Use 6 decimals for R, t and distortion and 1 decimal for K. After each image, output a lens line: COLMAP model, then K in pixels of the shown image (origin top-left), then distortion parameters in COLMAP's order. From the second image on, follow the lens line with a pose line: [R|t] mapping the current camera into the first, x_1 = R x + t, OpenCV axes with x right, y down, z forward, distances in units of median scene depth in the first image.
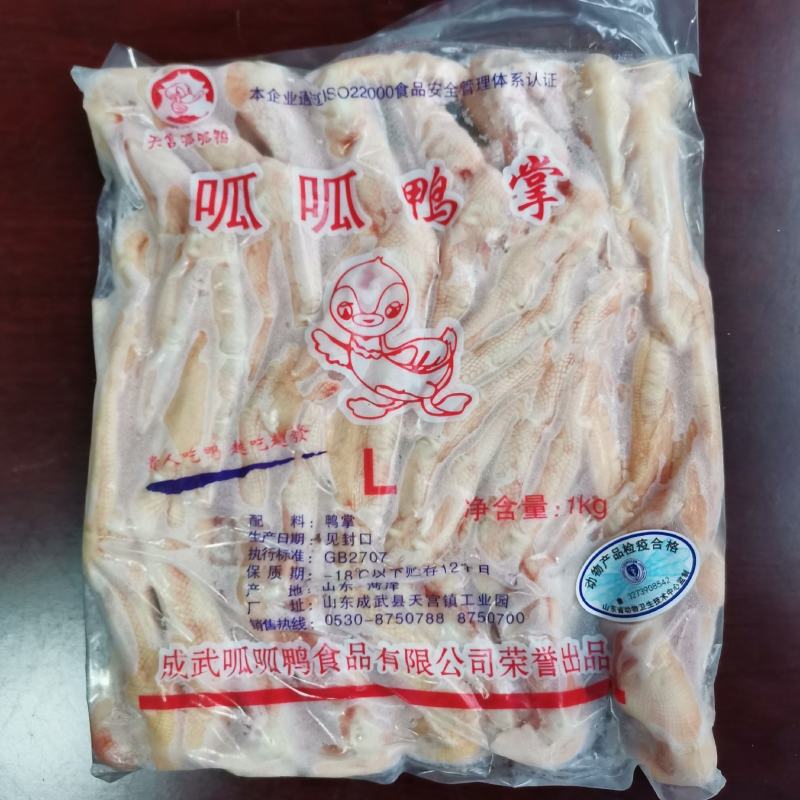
lens RADIAL K [[827.6, 0, 400.0], [0, 827.6, 400.0], [0, 0, 1]] dist [-0.005436, 0.106024]
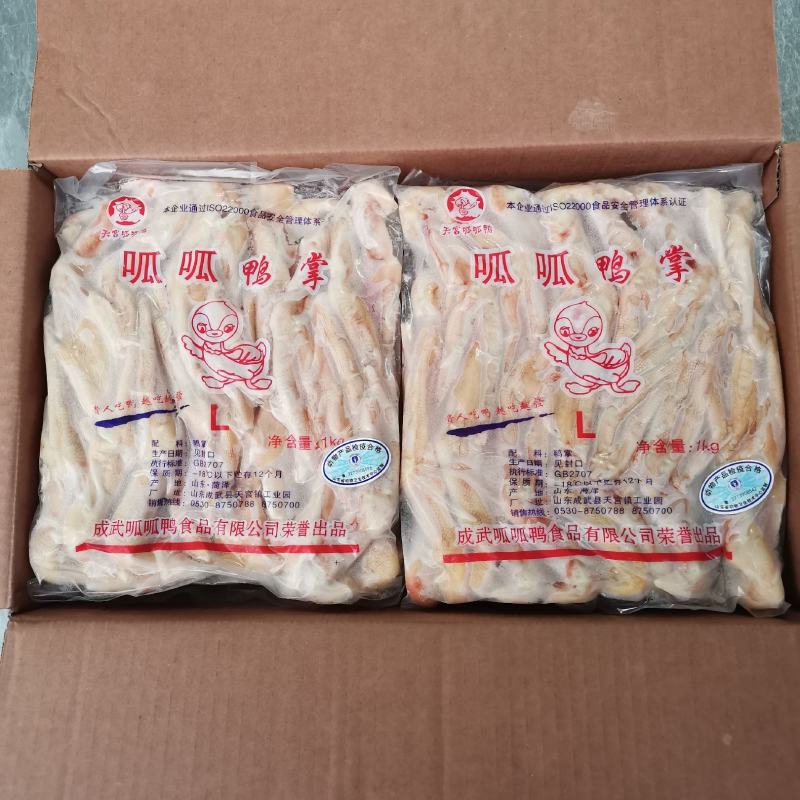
lens RADIAL K [[827.6, 0, 400.0], [0, 827.6, 400.0], [0, 0, 1]] dist [-0.005436, 0.106024]
pose [[0.999423, 0.020365, 0.027201, -0.455504], [-0.018755, 0.998130, -0.058183, 0.141116], [-0.028335, 0.057639, 0.997935, -0.701355]]
